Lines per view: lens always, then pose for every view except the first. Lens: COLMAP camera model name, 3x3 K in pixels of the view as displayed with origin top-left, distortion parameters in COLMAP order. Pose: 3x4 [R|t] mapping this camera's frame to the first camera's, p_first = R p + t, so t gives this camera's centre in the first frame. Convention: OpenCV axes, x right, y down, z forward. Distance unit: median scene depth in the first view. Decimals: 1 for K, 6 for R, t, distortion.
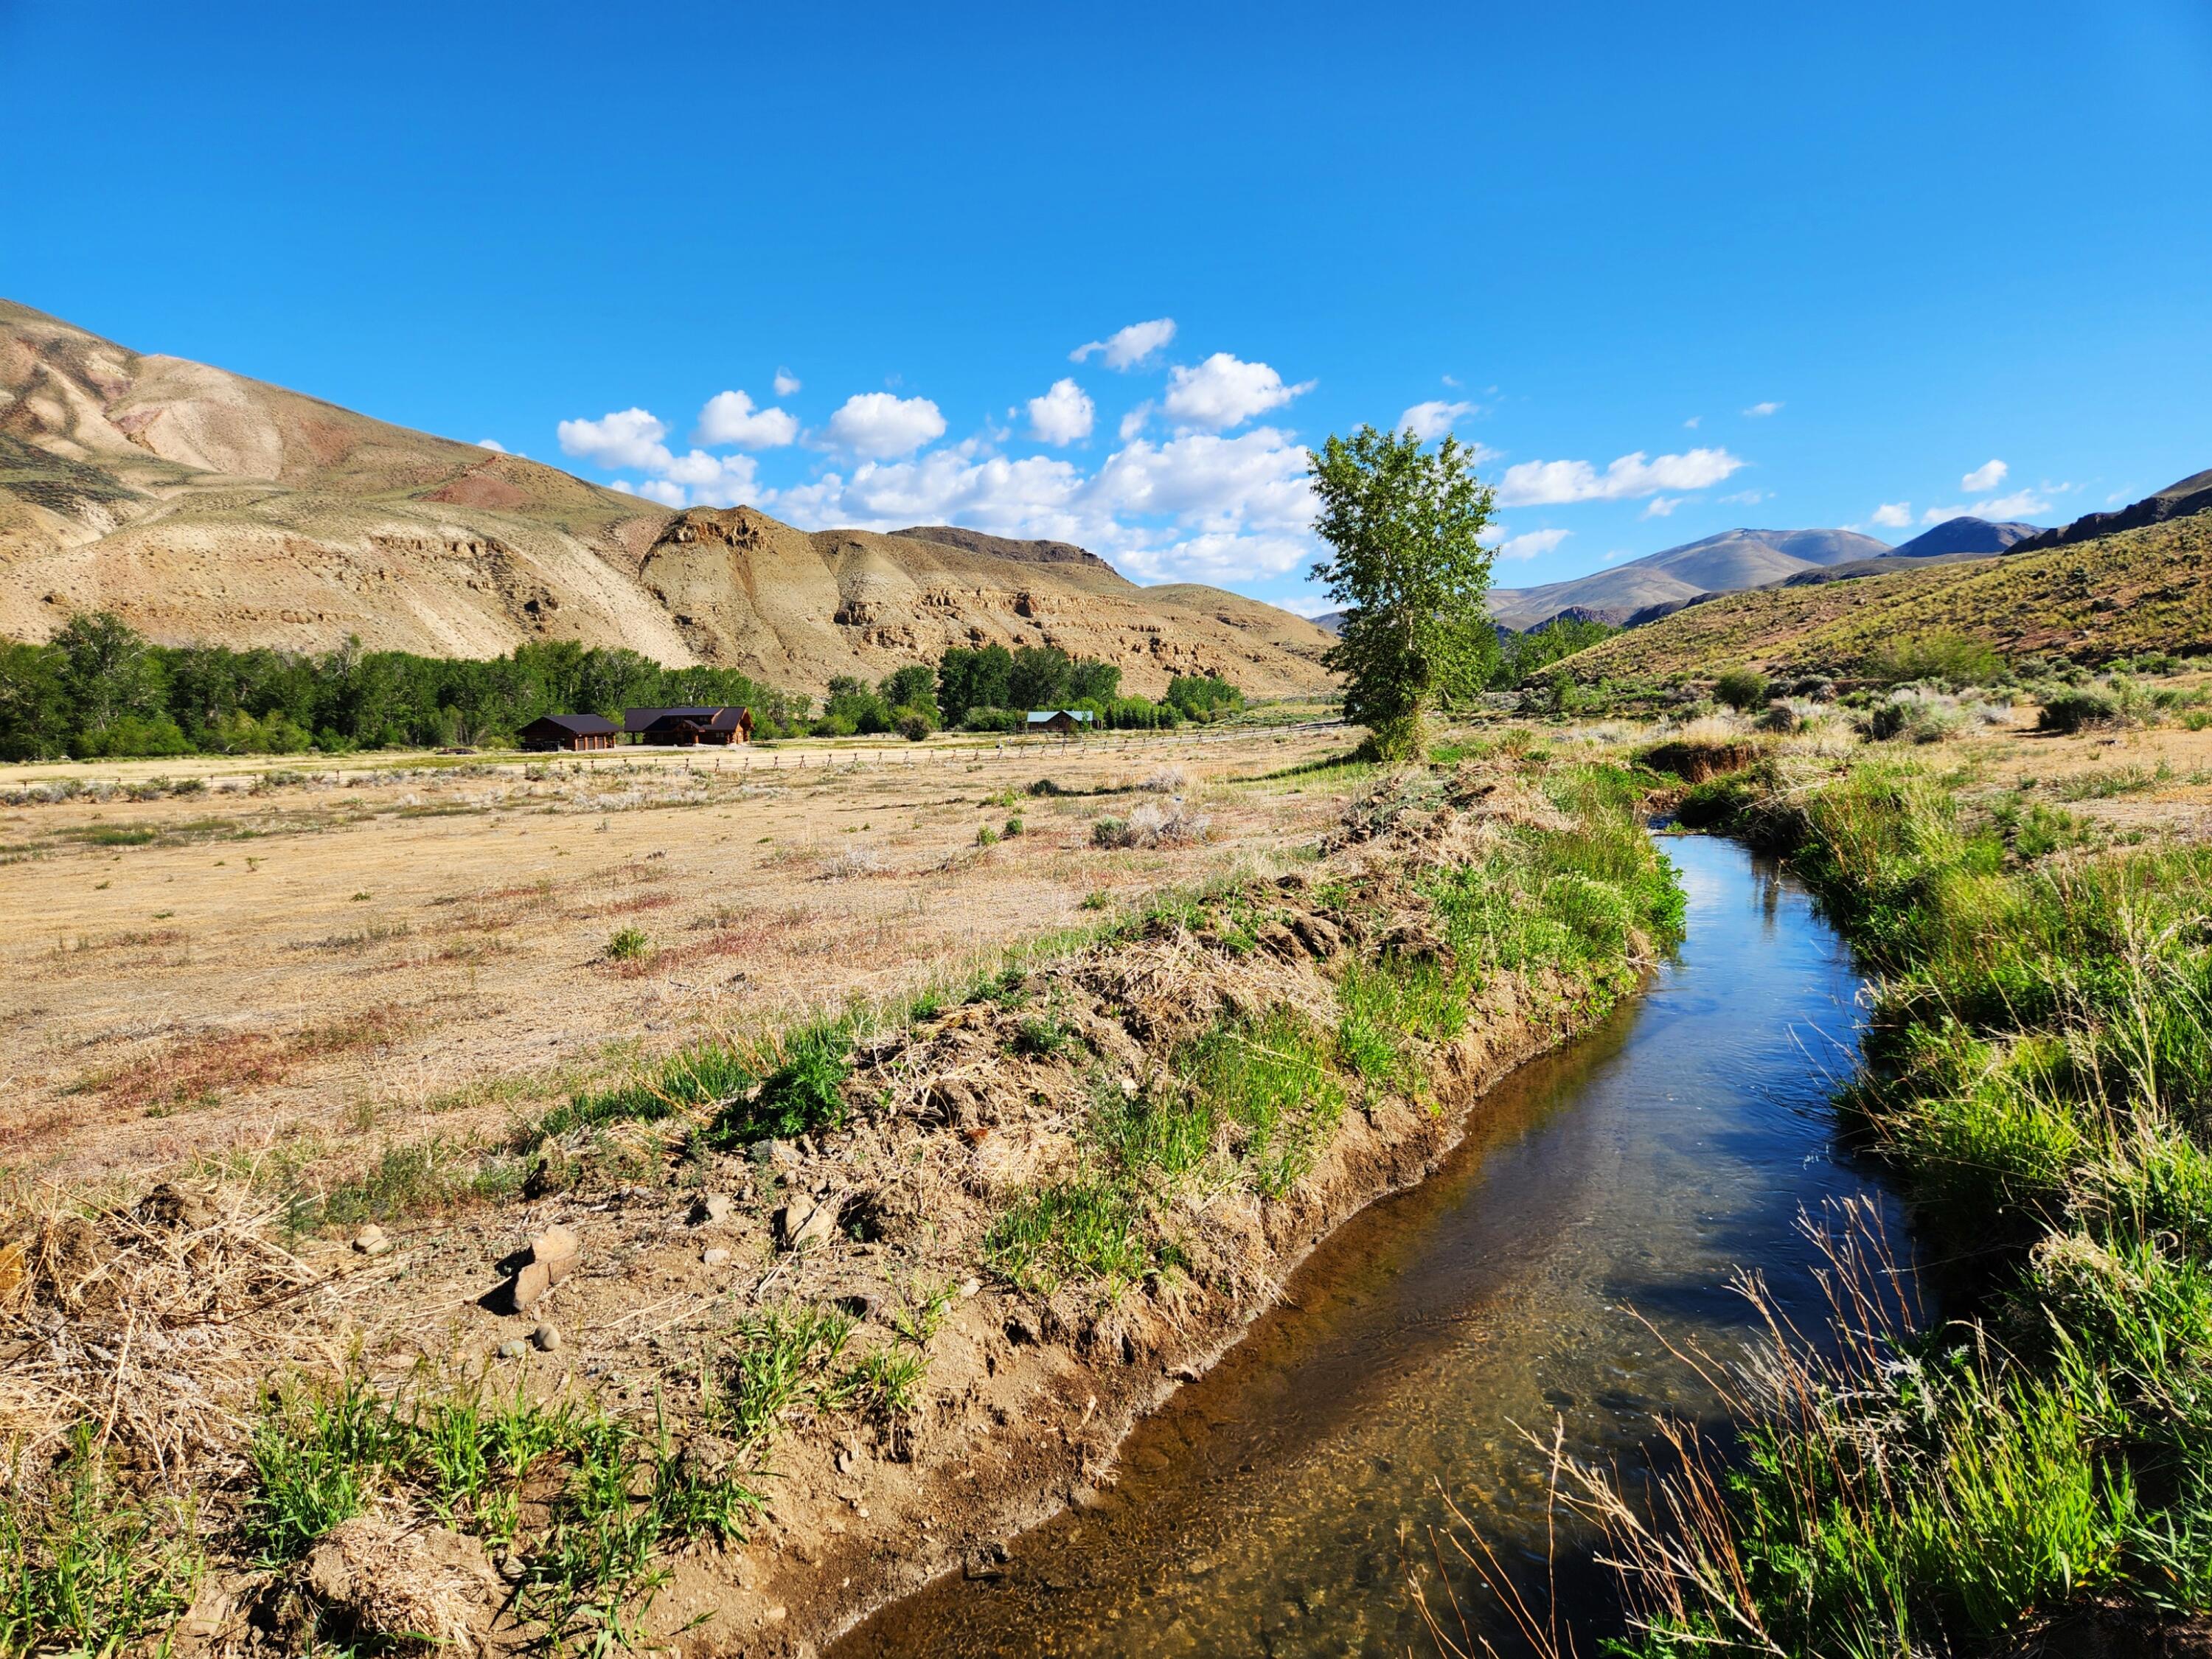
lens RADIAL K [[1462.2, 0, 1090.6], [0, 1462.2, 812.5], [0, 0, 1]] dist [0.096028, -0.084906]
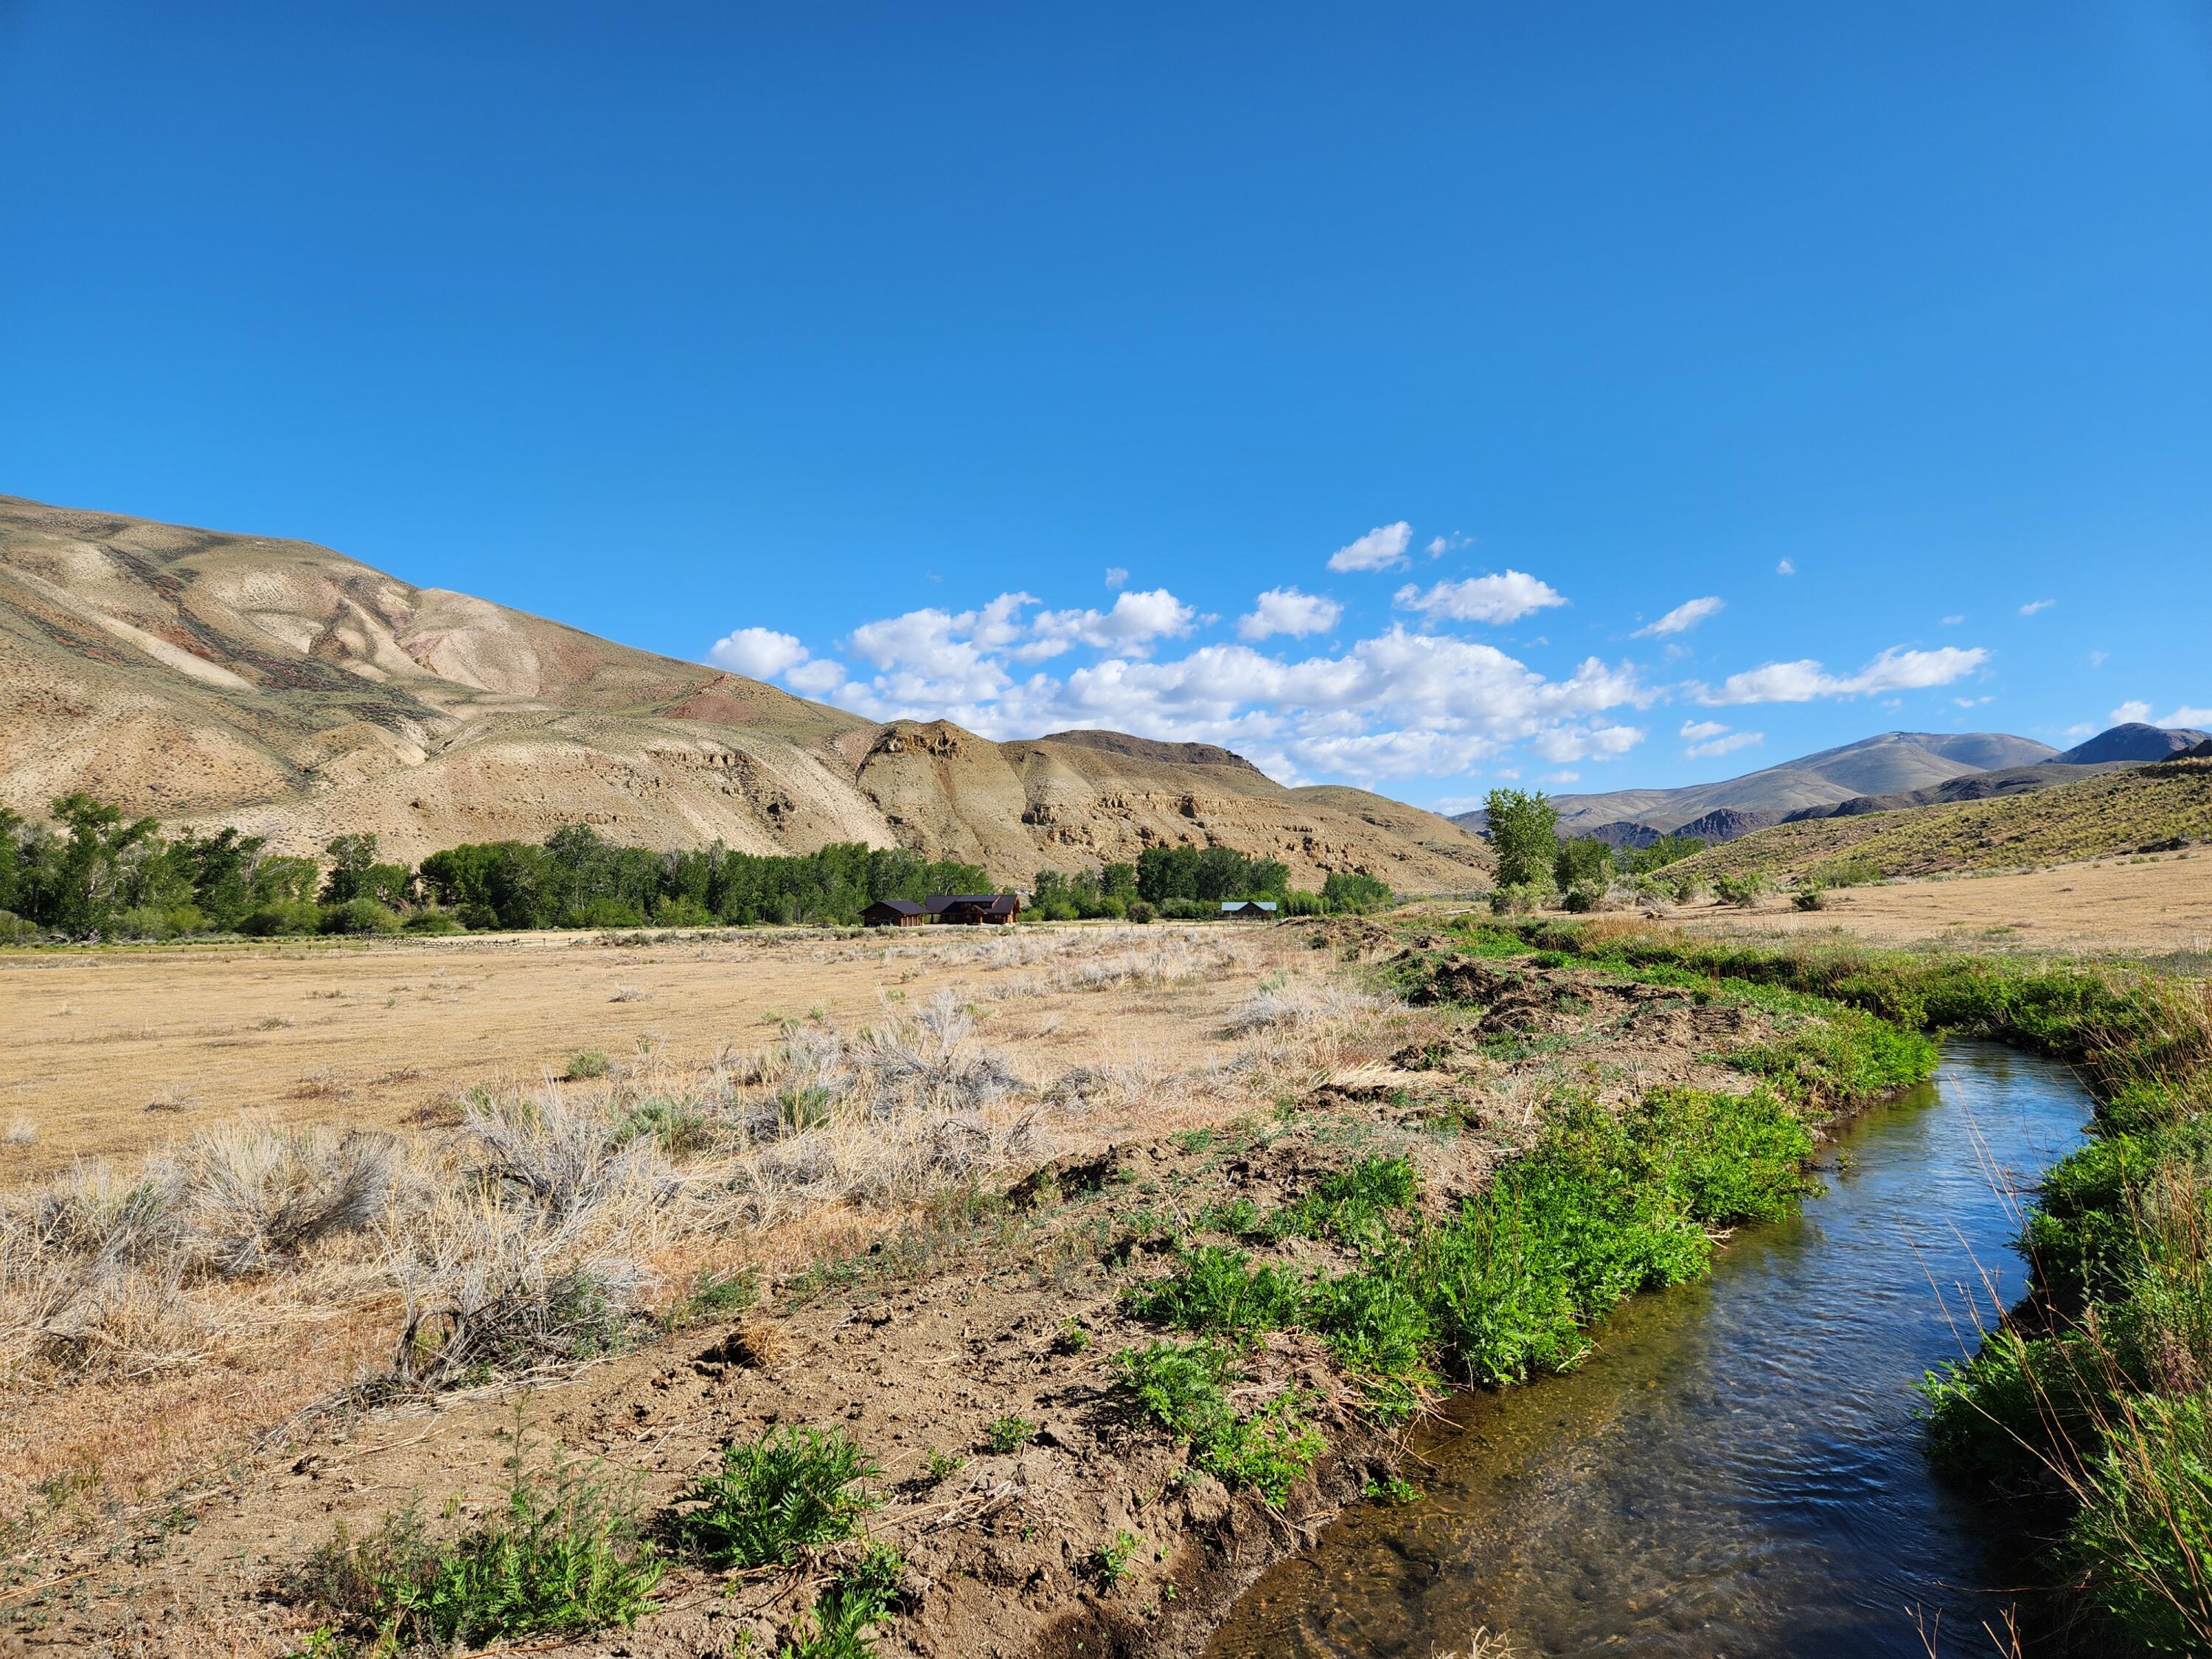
lens RADIAL K [[1463.8, 0, 1098.7], [0, 1463.8, 814.6], [0, 0, 1]] dist [0.087900, -0.080413]
pose [[0.996198, 0.007967, -0.086757, -0.018516], [-0.019187, 0.991424, -0.129269, 0.008358], [0.084983, 0.130442, 0.987807, -0.100129]]
